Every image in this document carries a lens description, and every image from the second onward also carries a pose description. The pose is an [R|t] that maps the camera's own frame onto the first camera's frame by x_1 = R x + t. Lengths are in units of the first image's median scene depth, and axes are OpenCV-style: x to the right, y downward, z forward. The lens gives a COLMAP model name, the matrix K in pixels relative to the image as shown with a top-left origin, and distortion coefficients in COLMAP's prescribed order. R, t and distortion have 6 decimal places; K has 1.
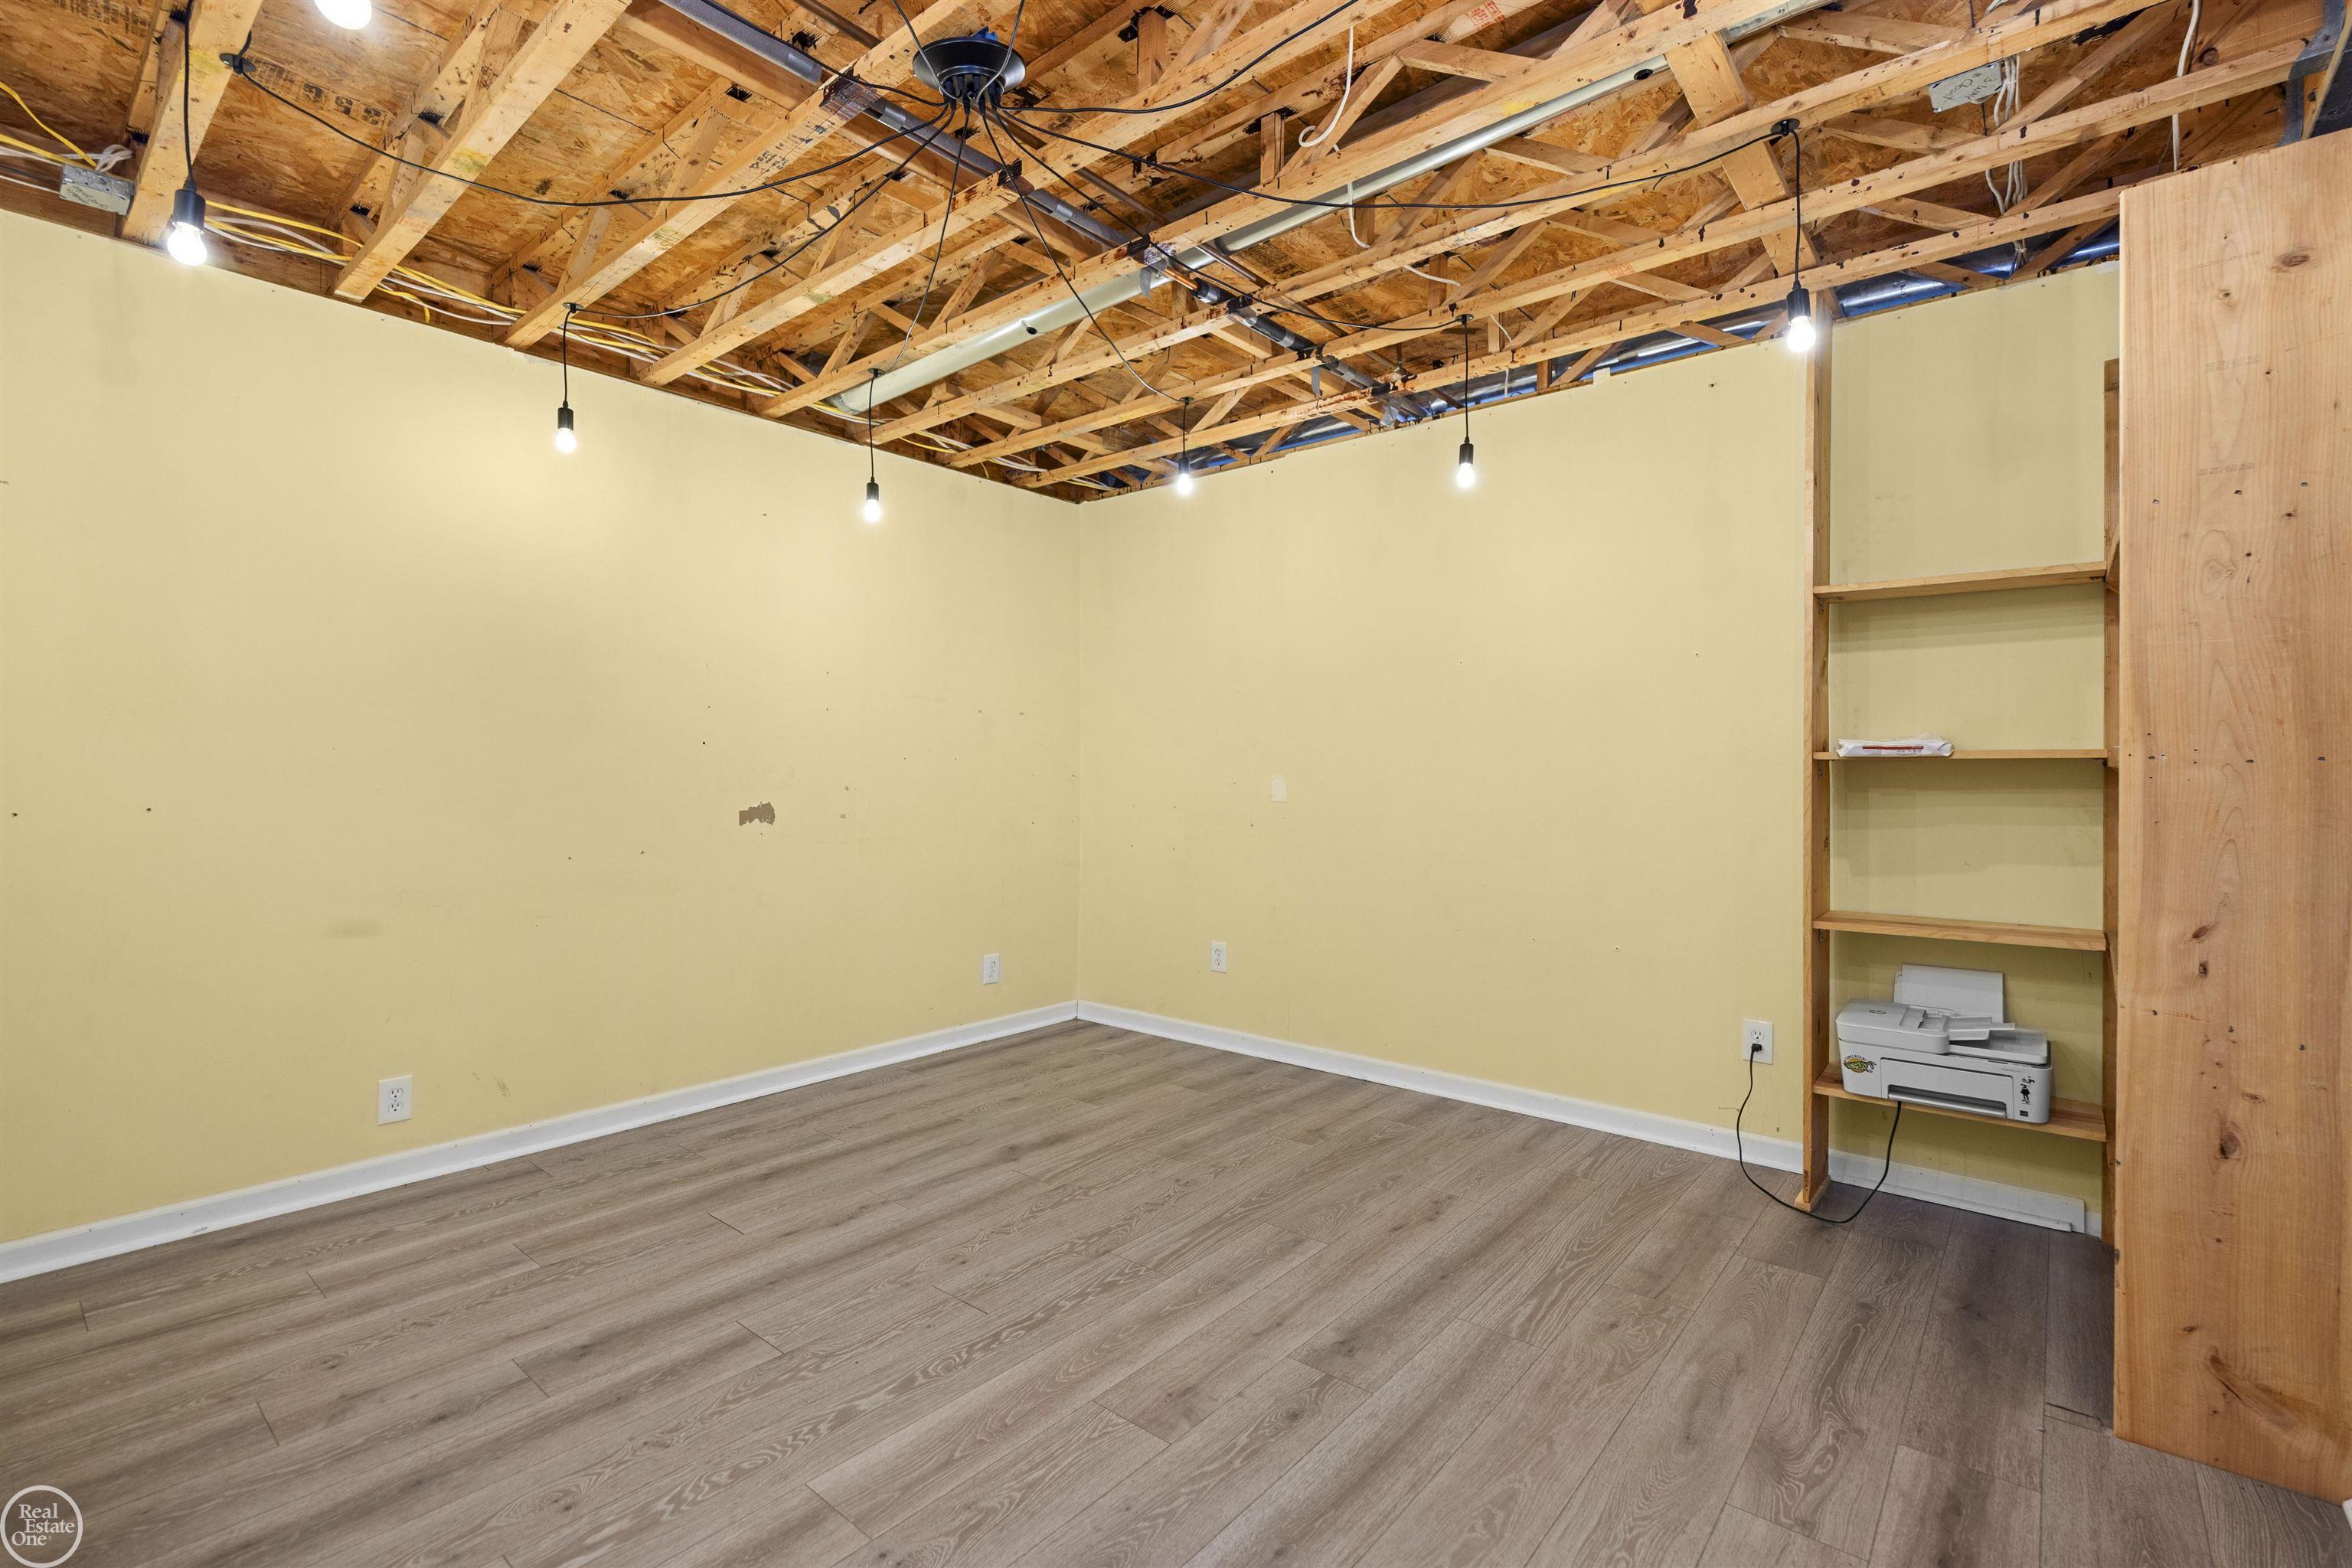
lens RADIAL K [[1054.8, 0, 1176.0], [0, 1054.8, 784.0], [0, 0, 1]] dist [-0.000036, -0.000030]
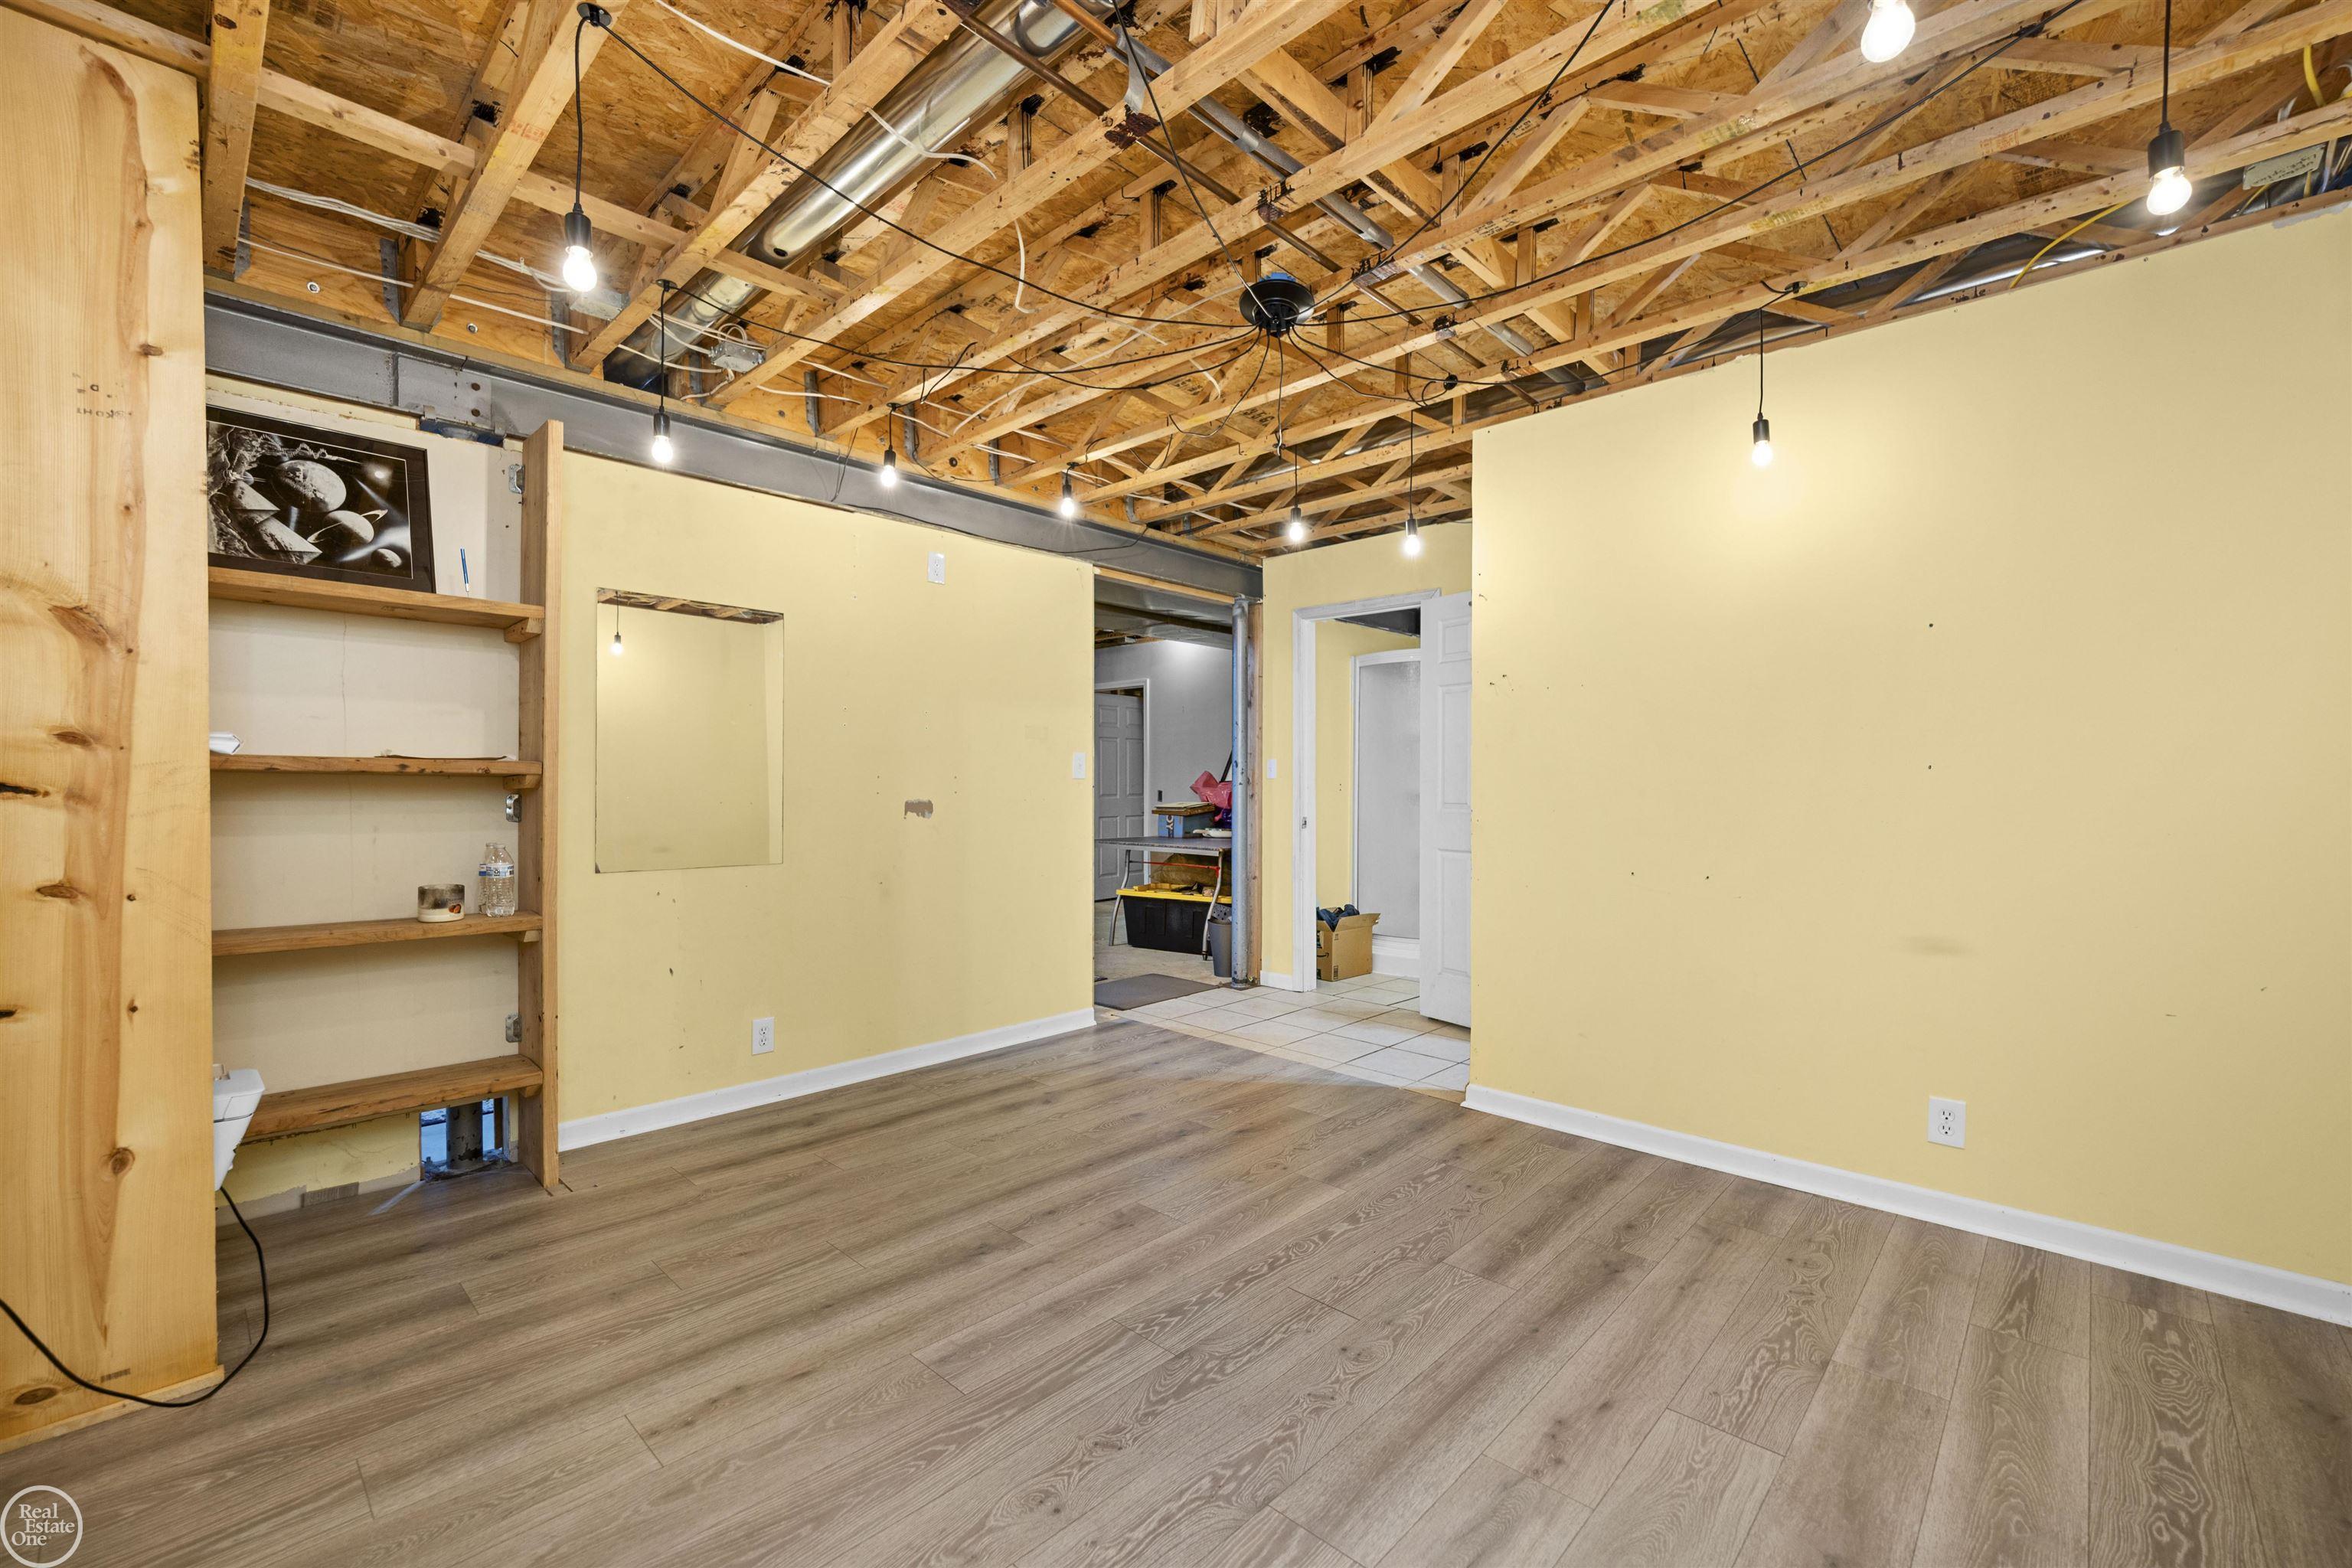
lens RADIAL K [[969.6, 0, 1176.0], [0, 969.6, 784.0], [0, 0, 1]] dist [0.000027, 0.000000]
pose [[-0.998373, -0.009346, 0.056254, -0.114064], [-0.008550, 0.999860, 0.014385, -0.023572], [-0.056381, 0.013881, -0.998313, 1.968170]]
